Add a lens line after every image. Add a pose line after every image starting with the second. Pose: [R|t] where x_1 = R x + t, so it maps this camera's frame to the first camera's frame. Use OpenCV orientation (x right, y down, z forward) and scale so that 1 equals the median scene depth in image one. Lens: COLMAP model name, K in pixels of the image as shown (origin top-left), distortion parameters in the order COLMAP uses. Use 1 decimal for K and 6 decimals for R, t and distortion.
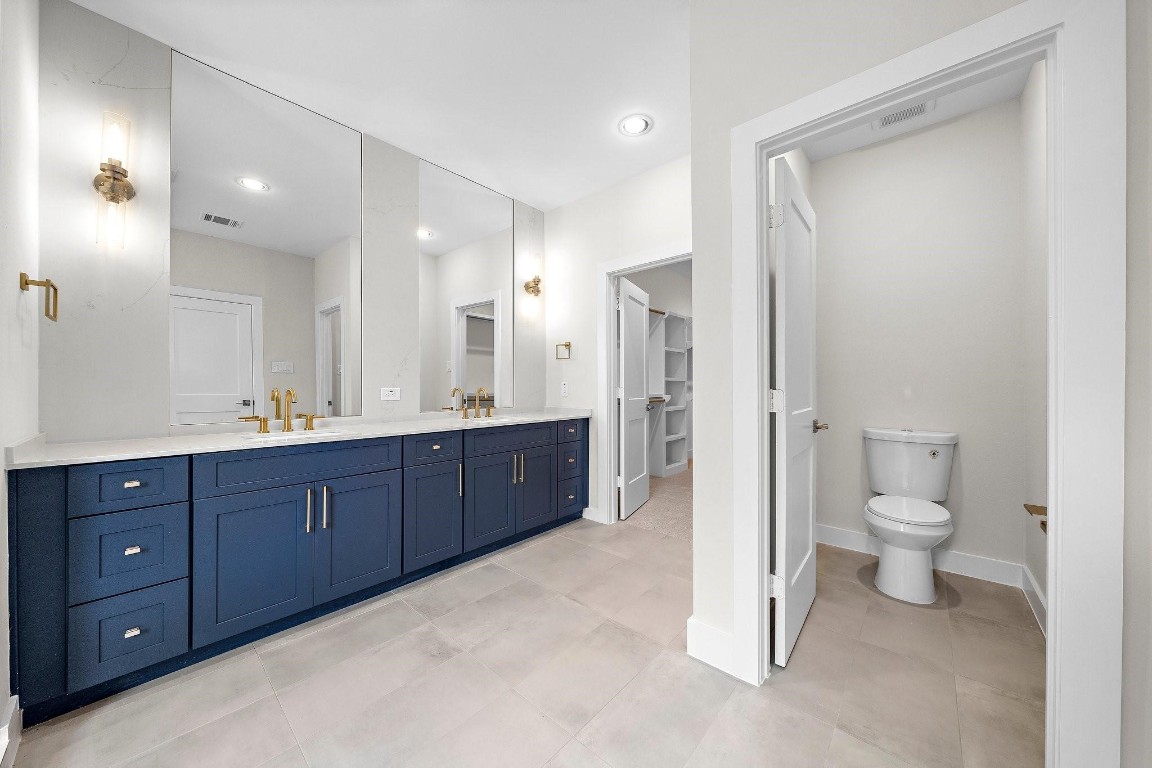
lens RADIAL K [[402.8, 0, 567.1], [0, 402.8, 379.5], [0, 0, 1]] dist [-0.010358, 0.000361]
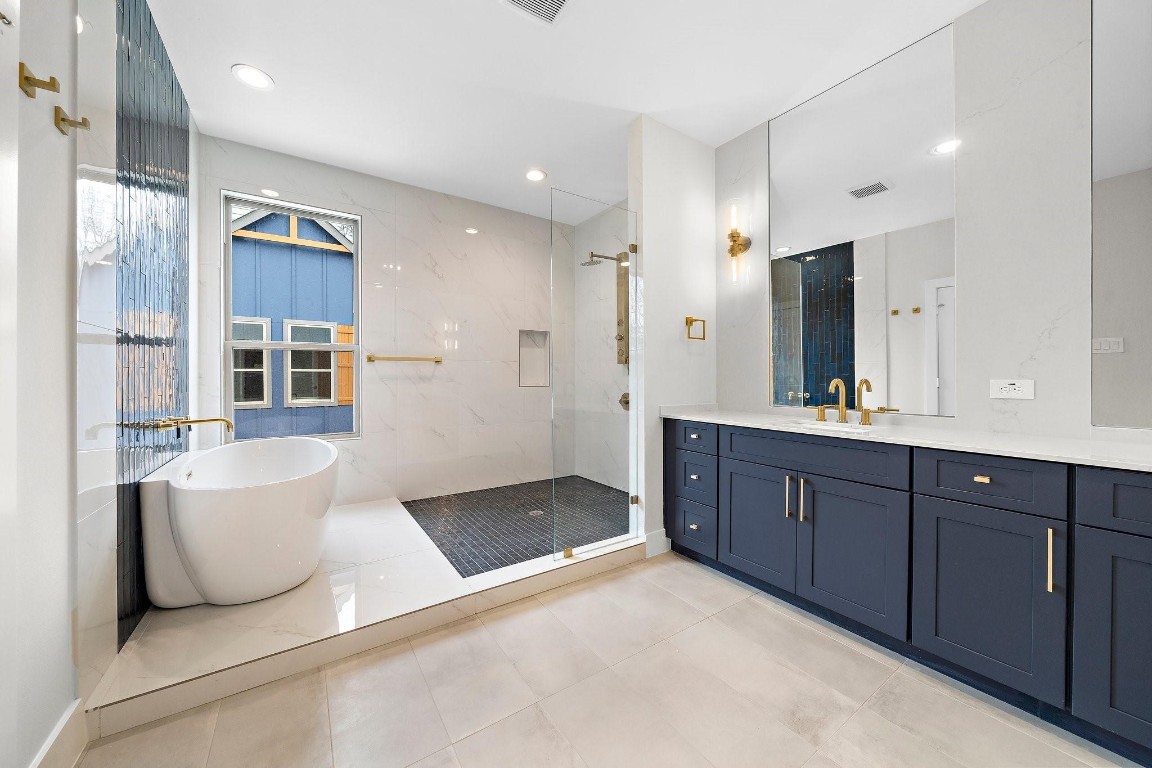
lens RADIAL K [[402.8, 0, 558.2], [0, 402.8, 381.6], [0, 0, 1]] dist [-0.010358, 0.000361]
pose [[-0.270478, 0.006800, -0.962702, 0.351119], [0.011463, 0.999927, 0.003842, 0.014218], [0.962658, -0.009996, -0.270536, 0.495209]]
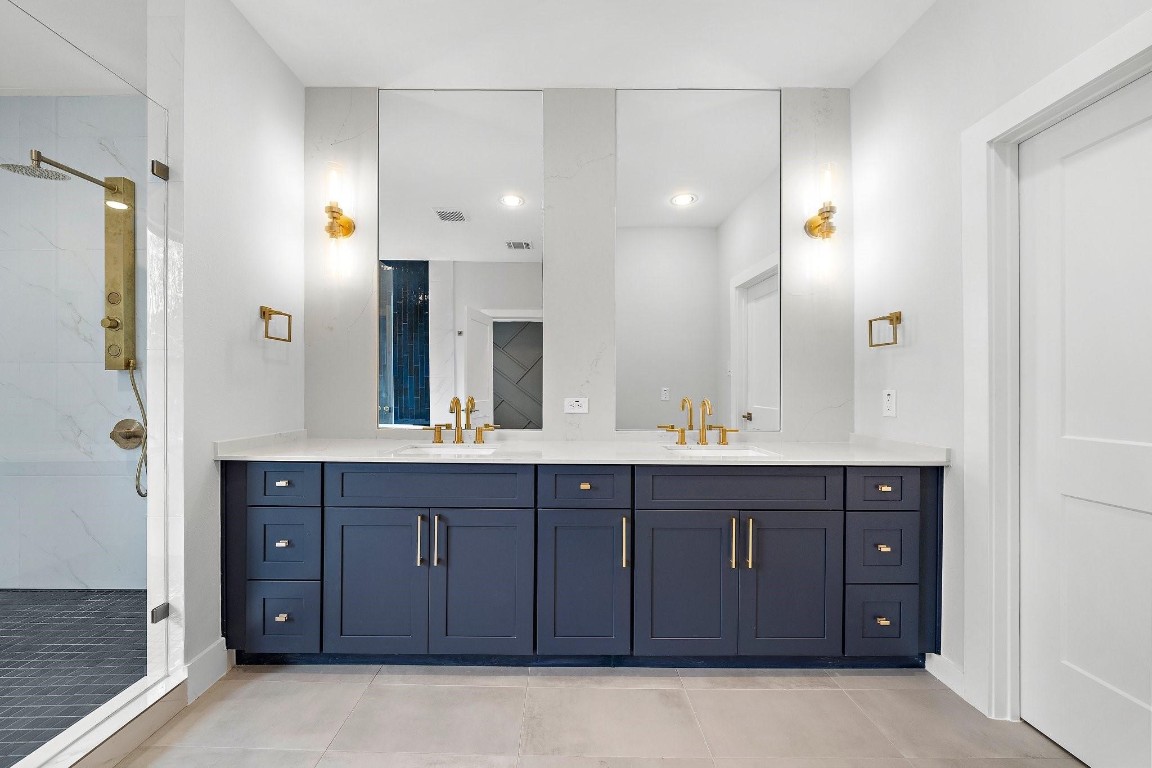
lens RADIAL K [[424.1, 0, 566.9], [0, 424.1, 387.1], [0, 0, 1]] dist [-0.003264, -0.000464]
pose [[0.665472, -0.001920, -0.746421, 0.169835], [0.006358, 0.999975, 0.003096, -0.002140], [0.746396, -0.006806, 0.665467, 0.440084]]
